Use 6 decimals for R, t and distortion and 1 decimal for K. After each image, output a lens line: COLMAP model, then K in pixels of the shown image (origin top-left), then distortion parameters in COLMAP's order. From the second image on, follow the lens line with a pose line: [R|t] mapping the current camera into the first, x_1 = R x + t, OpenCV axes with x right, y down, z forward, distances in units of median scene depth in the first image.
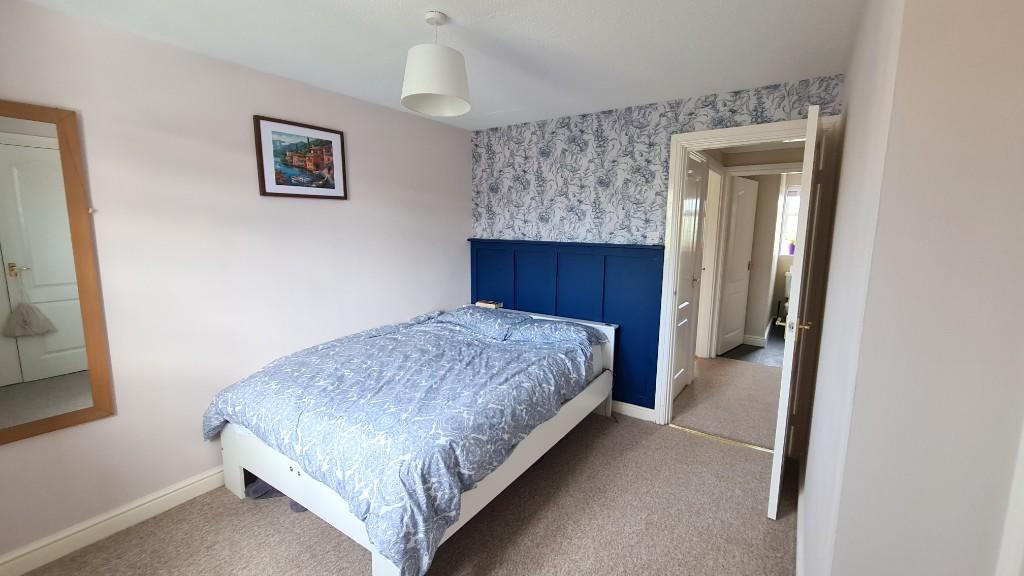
lens RADIAL K [[420.5, 0, 516.1], [0, 420.5, 286.0], [0, 0, 1]] dist [0.000049, 0.000115]
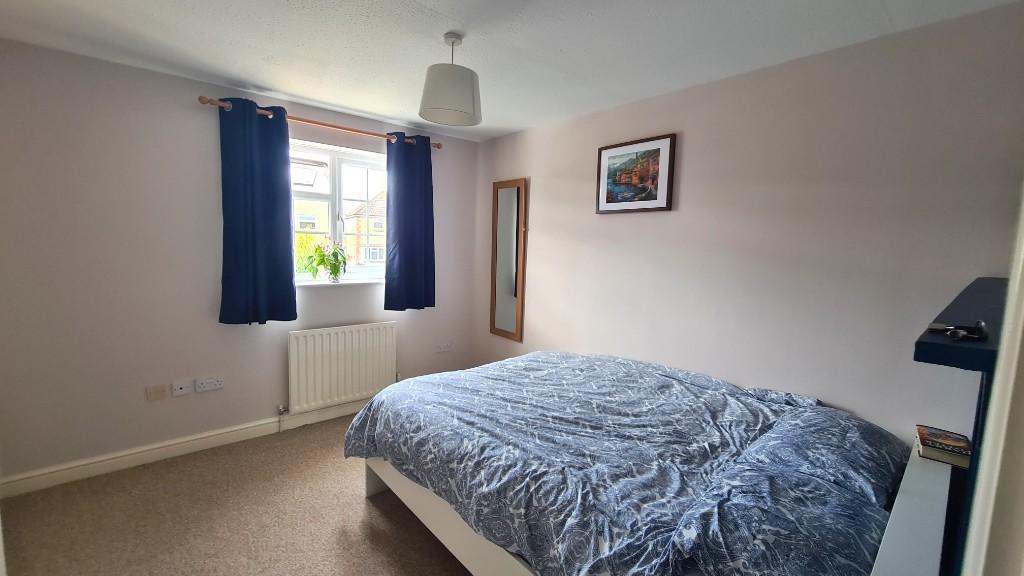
lens RADIAL K [[420.5, 0, 517.0], [0, 420.5, 285.8], [0, 0, 1]] dist [0.000049, 0.000115]
pose [[-0.249253, 0.082815, -0.964891, 0.582624], [-0.175515, 0.975975, 0.129106, -0.120473], [0.952401, 0.201533, -0.228729, 1.023043]]
